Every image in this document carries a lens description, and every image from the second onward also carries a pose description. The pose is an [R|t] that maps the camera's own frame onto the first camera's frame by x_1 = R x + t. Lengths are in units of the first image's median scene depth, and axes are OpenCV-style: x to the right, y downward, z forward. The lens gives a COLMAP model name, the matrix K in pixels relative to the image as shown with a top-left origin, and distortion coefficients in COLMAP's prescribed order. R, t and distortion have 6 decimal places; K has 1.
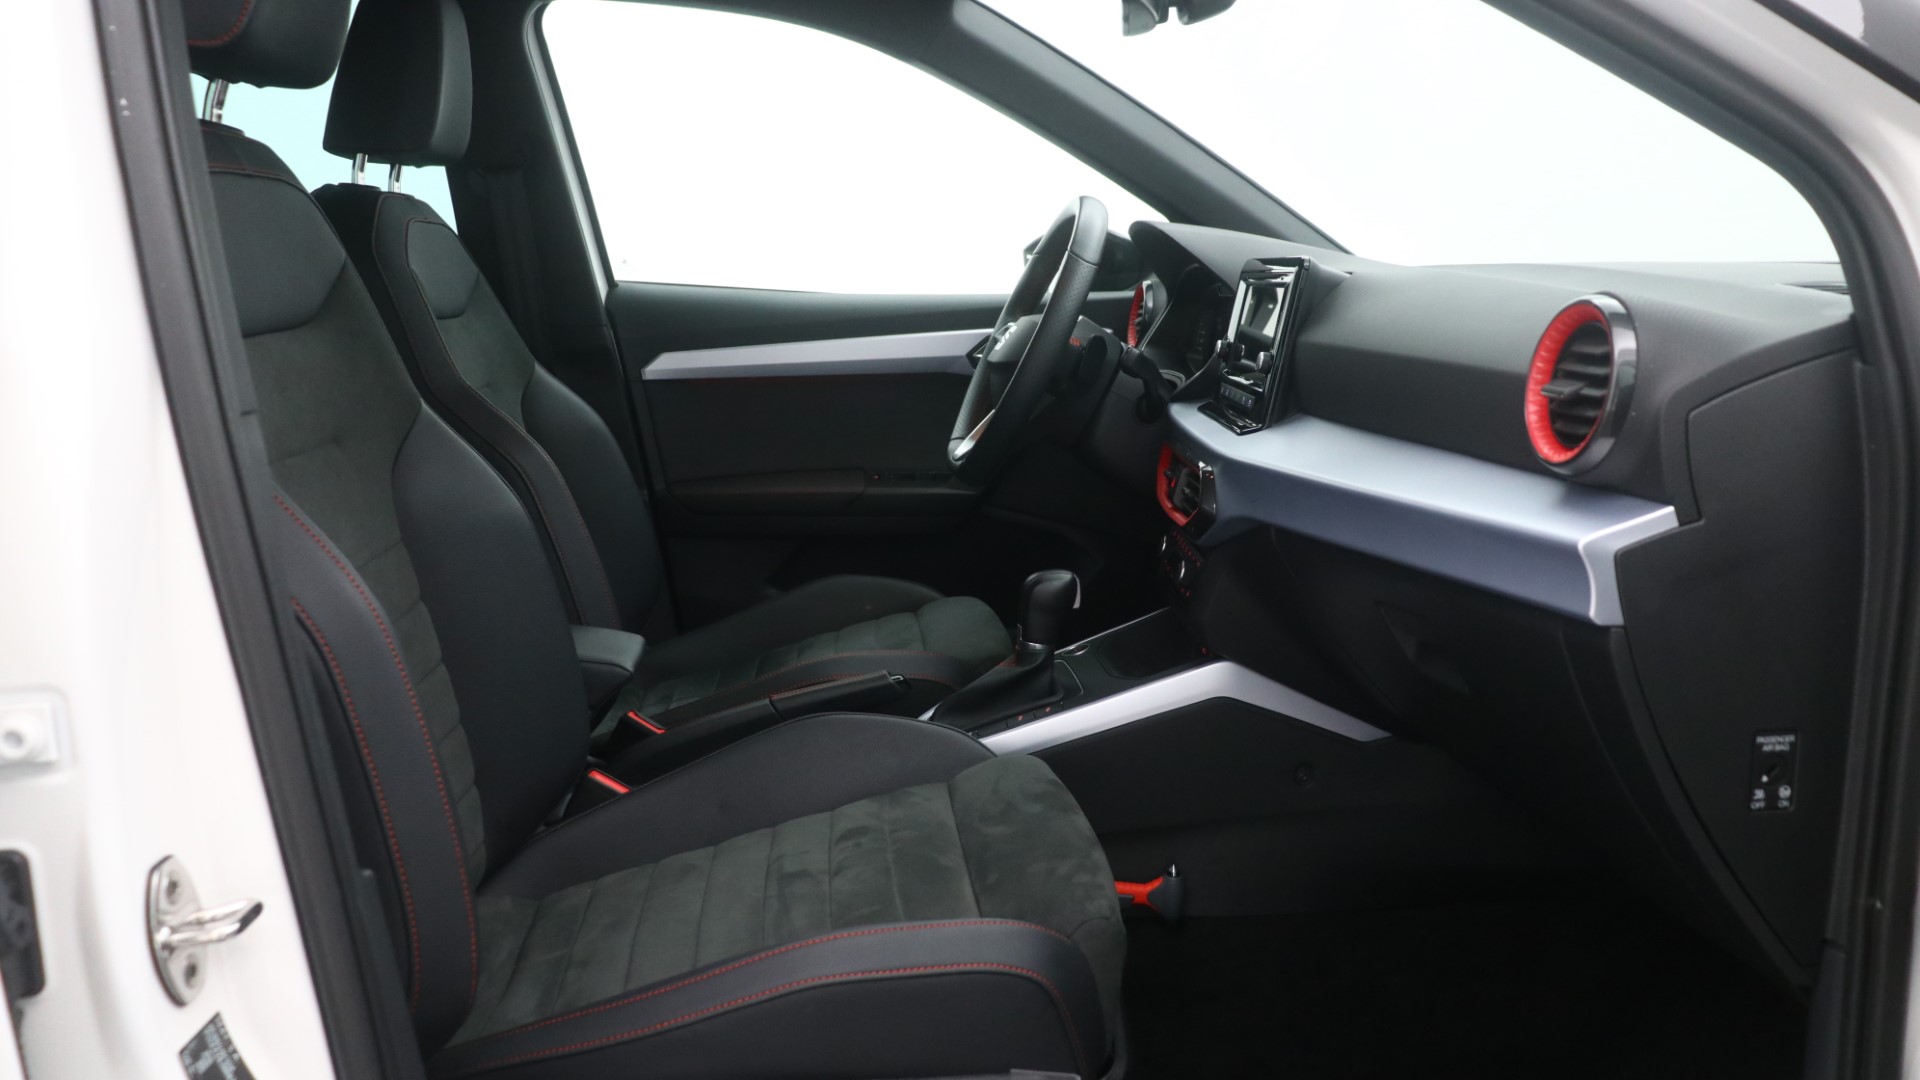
lens RADIAL K [[1537.0, 0, 962.8], [0, 1537.0, 533.6], [0, 0, 1]] dist [-0.006406, 0.002543]
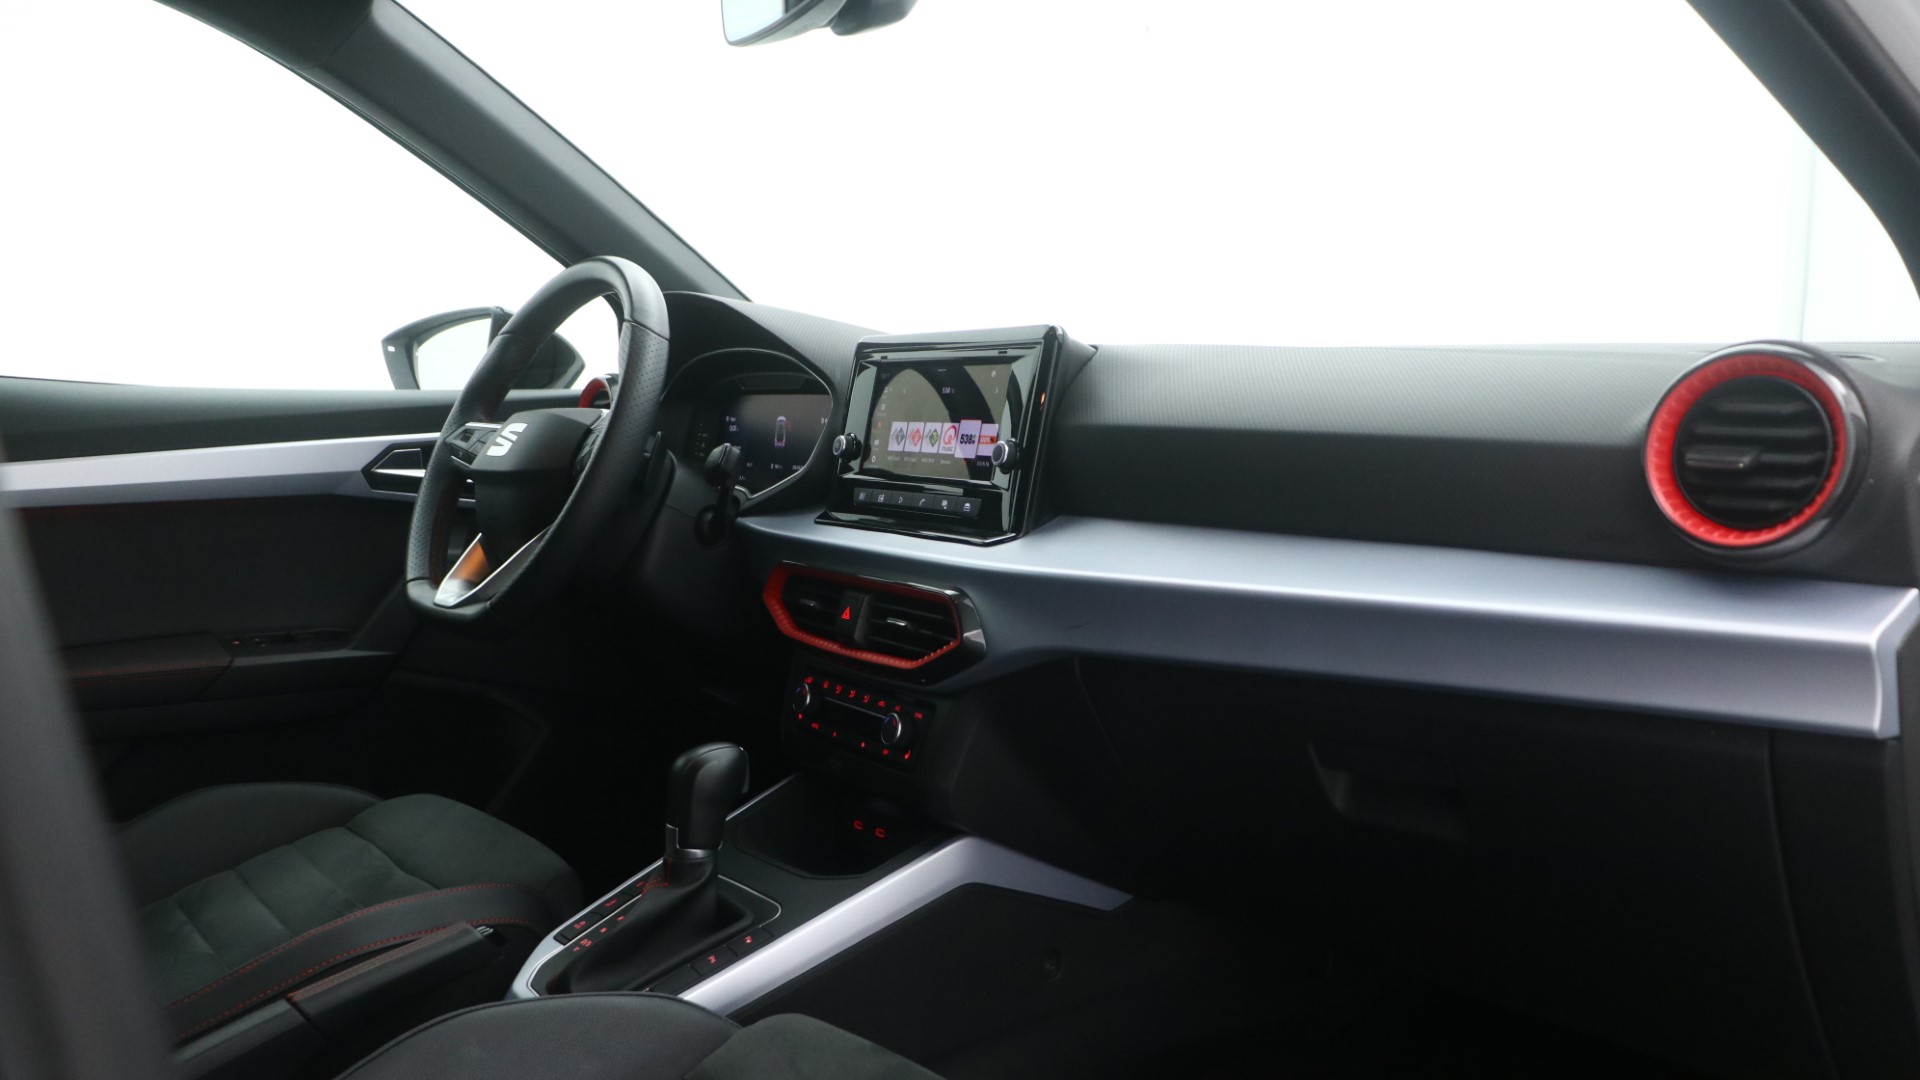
lens RADIAL K [[1537.0, 0, 955.1], [0, 1537.0, 553.5], [0, 0, 1]] dist [-0.006406, 0.002543]
pose [[0.835826, -0.045347, 0.547118, -0.227948], [0.085028, 0.995250, -0.047407, -0.021550], [-0.542370, 0.086144, 0.835712, 0.301696]]
